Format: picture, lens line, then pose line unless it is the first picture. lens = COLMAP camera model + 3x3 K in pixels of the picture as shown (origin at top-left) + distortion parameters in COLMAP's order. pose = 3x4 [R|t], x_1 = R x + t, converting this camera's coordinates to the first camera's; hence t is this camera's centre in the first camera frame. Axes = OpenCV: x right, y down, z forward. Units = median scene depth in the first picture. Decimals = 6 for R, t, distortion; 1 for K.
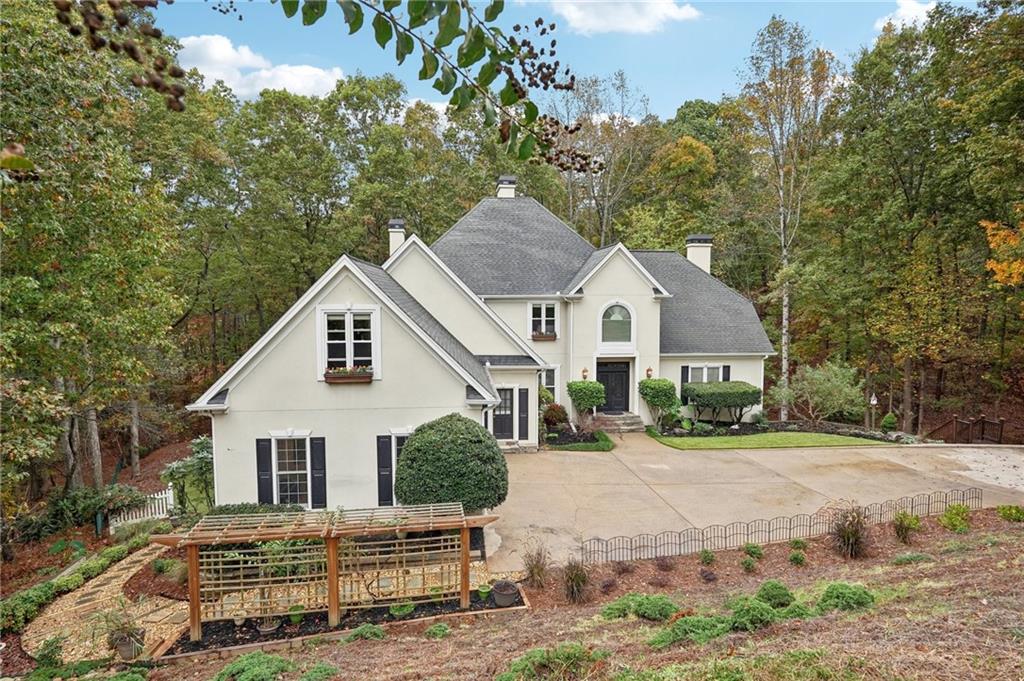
lens RADIAL K [[560.0, 0, 512.0], [0, 560.0, 340.5], [0, 0, 1]] dist [-0.000741, -0.000104]
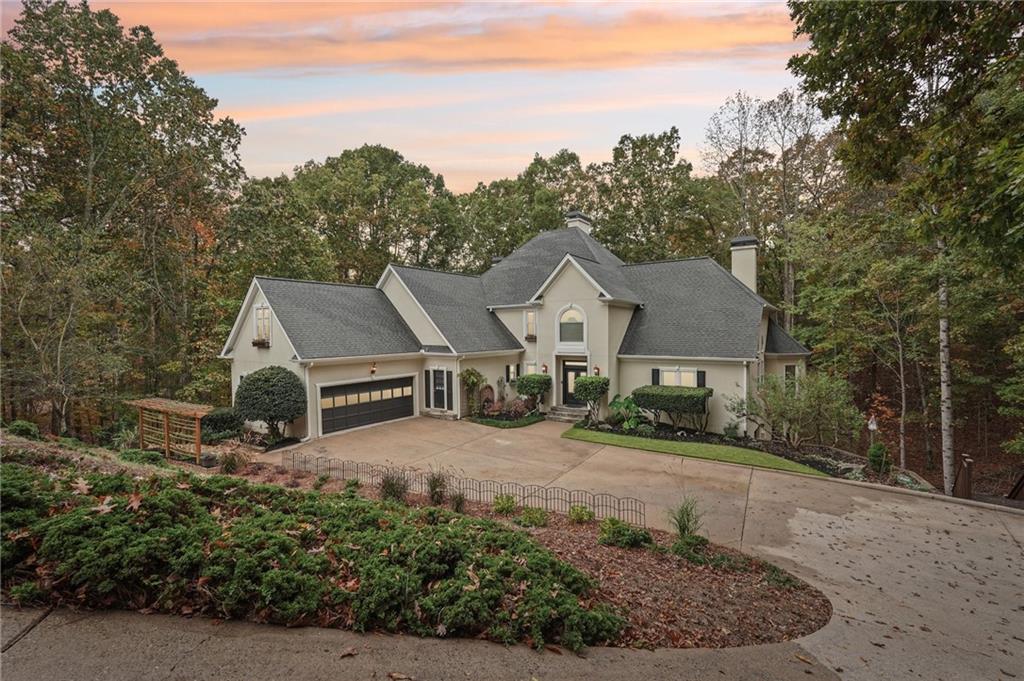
lens RADIAL K [[462.4, 0, 512.0], [0, 462.4, 340.5], [0, 0, 1]] dist [-0.001350, -0.000179]
pose [[0.763789, 0.011387, -0.645365, 0.710033], [-0.046124, 0.998251, -0.036975, 0.040539], [0.643816, 0.058008, 0.762979, 0.218913]]
